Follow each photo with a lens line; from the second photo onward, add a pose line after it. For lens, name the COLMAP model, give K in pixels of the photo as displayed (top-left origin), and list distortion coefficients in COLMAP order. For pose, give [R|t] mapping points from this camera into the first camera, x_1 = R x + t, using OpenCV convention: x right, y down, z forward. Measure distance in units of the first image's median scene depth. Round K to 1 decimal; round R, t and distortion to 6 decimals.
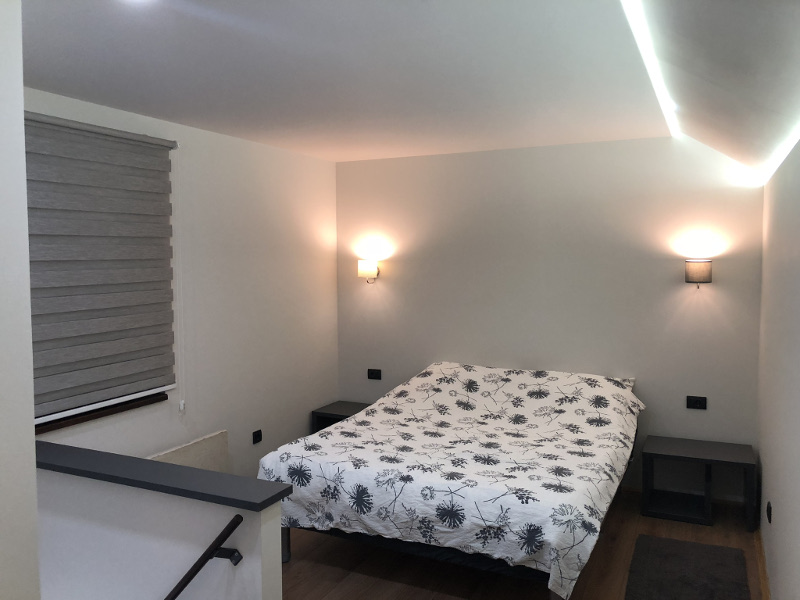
lens RADIAL K [[664.0, 0, 404.8], [0, 664.0, 297.8], [0, 0, 1]] dist [0.046356, -0.046781]
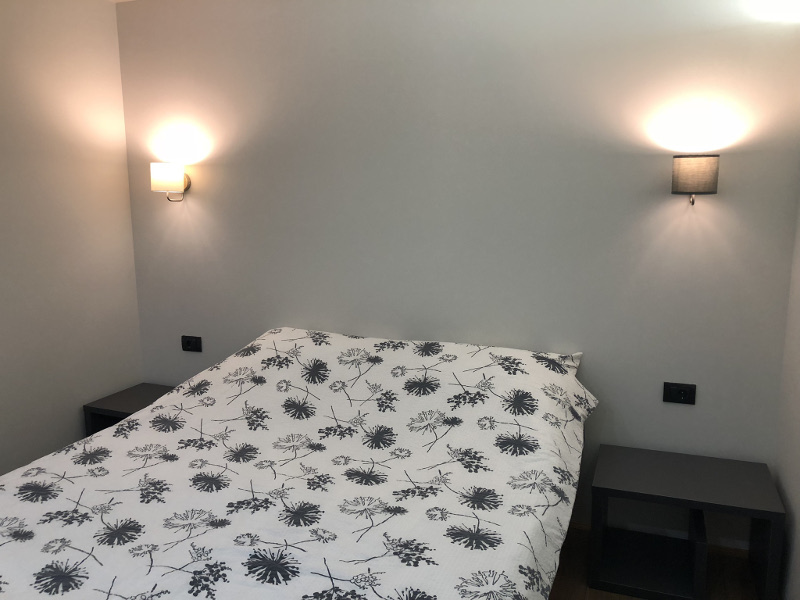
lens RADIAL K [[664.0, 0, 392.9], [0, 664.0, 300.3], [0, 0, 1]] dist [0.046356, -0.046781]
pose [[0.998272, -0.014693, 0.056898, 0.141057], [0.008431, 0.994032, 0.108767, 0.003323], [-0.058157, -0.108099, 0.992438, 0.417760]]
